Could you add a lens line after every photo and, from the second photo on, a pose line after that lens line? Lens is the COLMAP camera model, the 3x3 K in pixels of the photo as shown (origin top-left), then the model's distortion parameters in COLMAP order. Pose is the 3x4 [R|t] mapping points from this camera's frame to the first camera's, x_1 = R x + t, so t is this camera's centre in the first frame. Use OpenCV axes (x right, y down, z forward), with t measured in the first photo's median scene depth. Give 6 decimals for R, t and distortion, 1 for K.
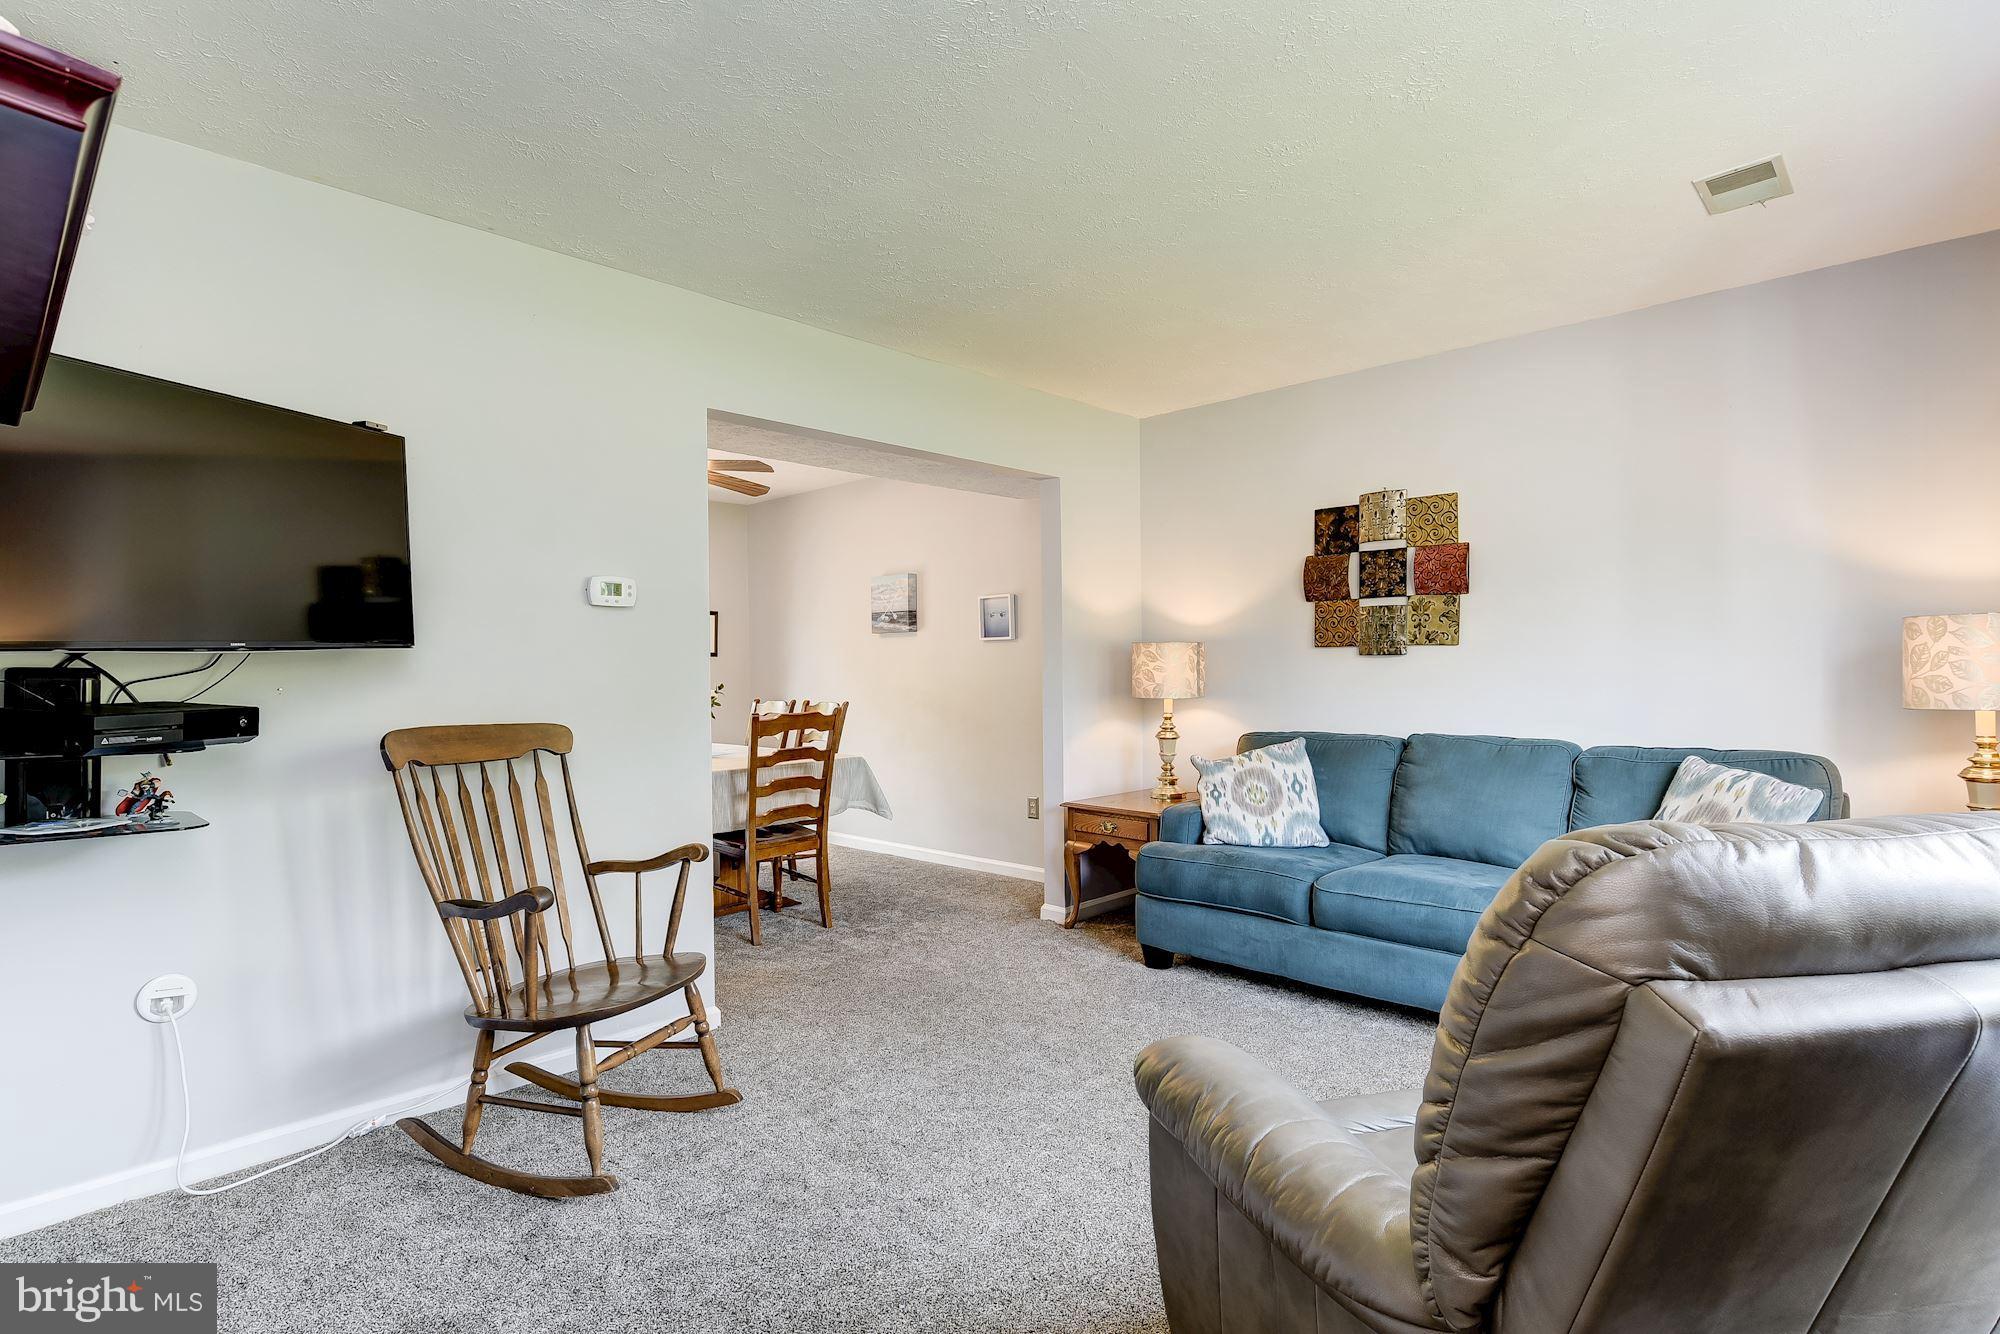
lens RADIAL K [[1013.7, 0, 994.1], [0, 1013.7, 663.2], [0, 0, 1]] dist [-0.001489, -0.000102]
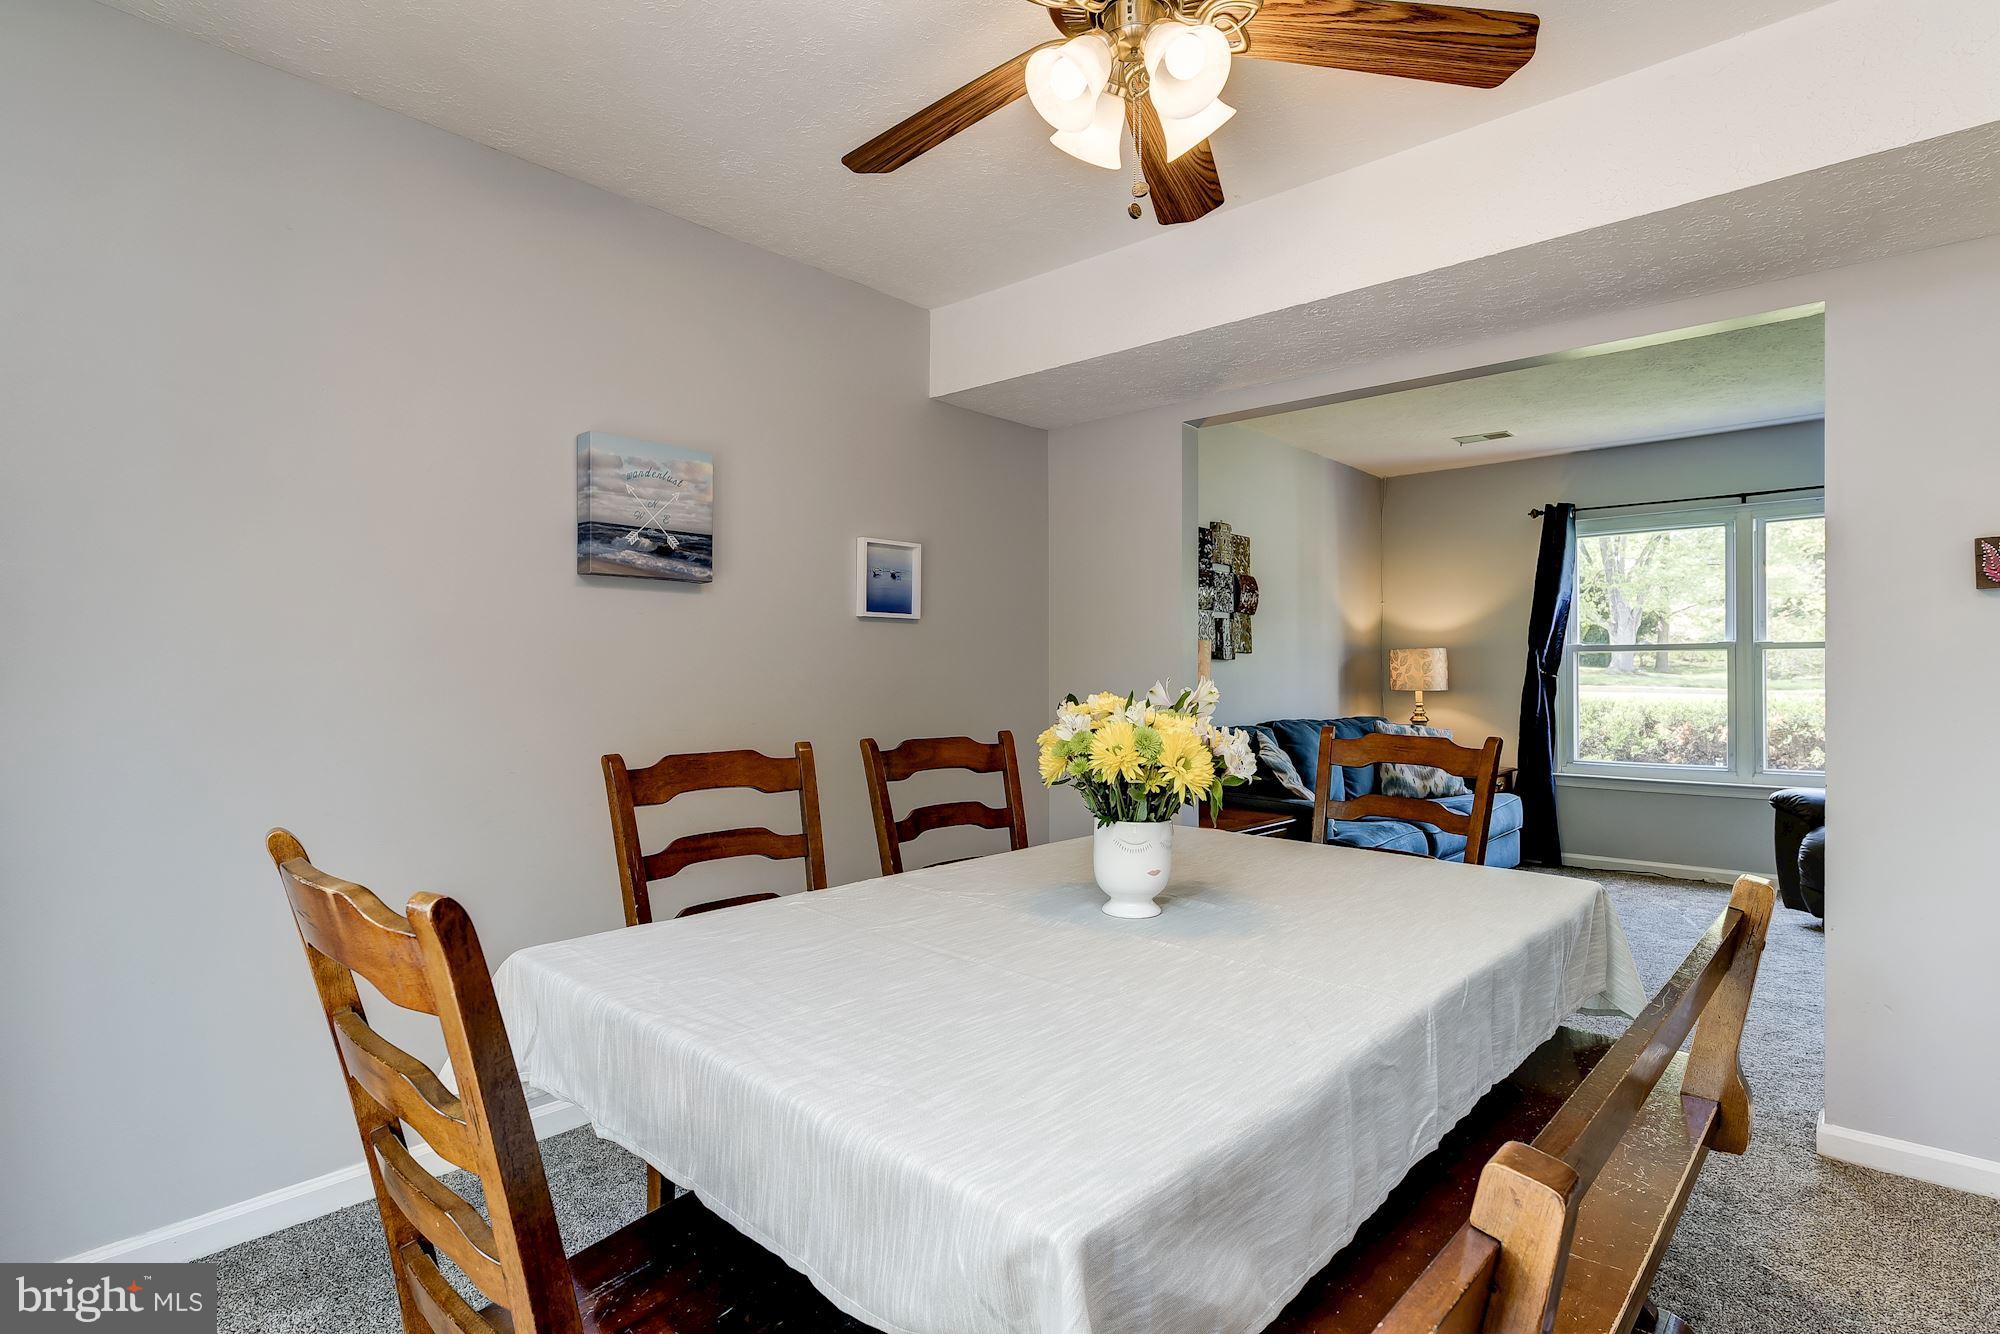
lens RADIAL K [[1013.7, 0, 996.9], [0, 1013.7, 668.4], [0, 0, 1]] dist [-0.001489, -0.000102]
pose [[-0.038258, 0.016749, 0.999127, -0.823936], [-0.000961, 0.999858, -0.016798, 0.023423], [-0.999267, -0.001603, -0.038237, 1.343610]]
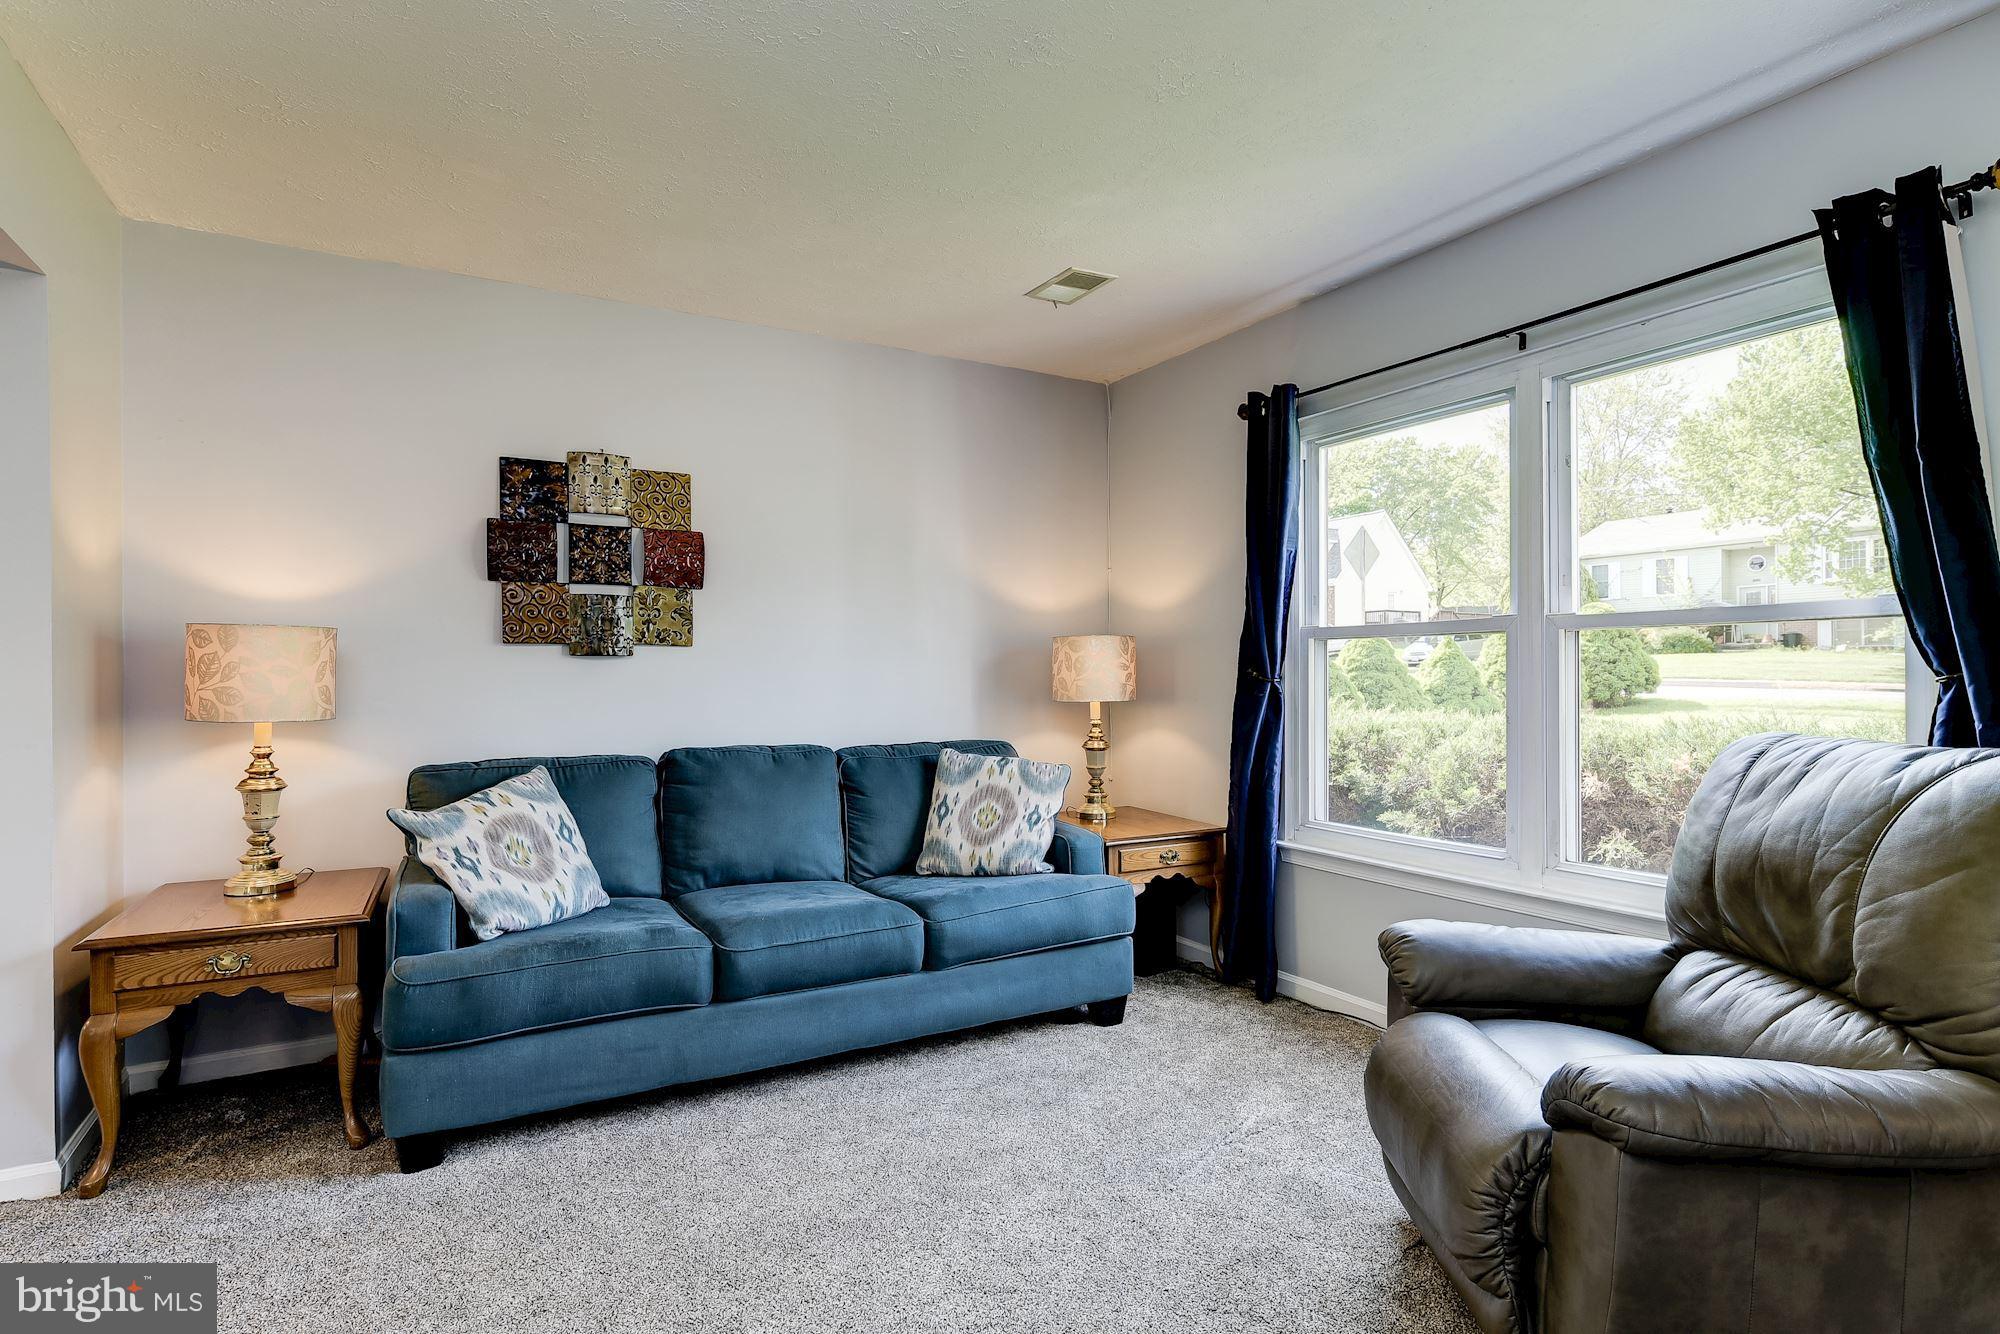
lens RADIAL K [[1013.7, 0, 1006.8], [0, 1013.7, 668.7], [0, 0, 1]] dist [-0.001489, -0.000102]
pose [[0.276086, 0.010397, 0.961077, -0.308550], [-0.001909, 0.999945, -0.010269, 0.010018], [-0.961131, 0.001000, 0.276091, 0.476188]]
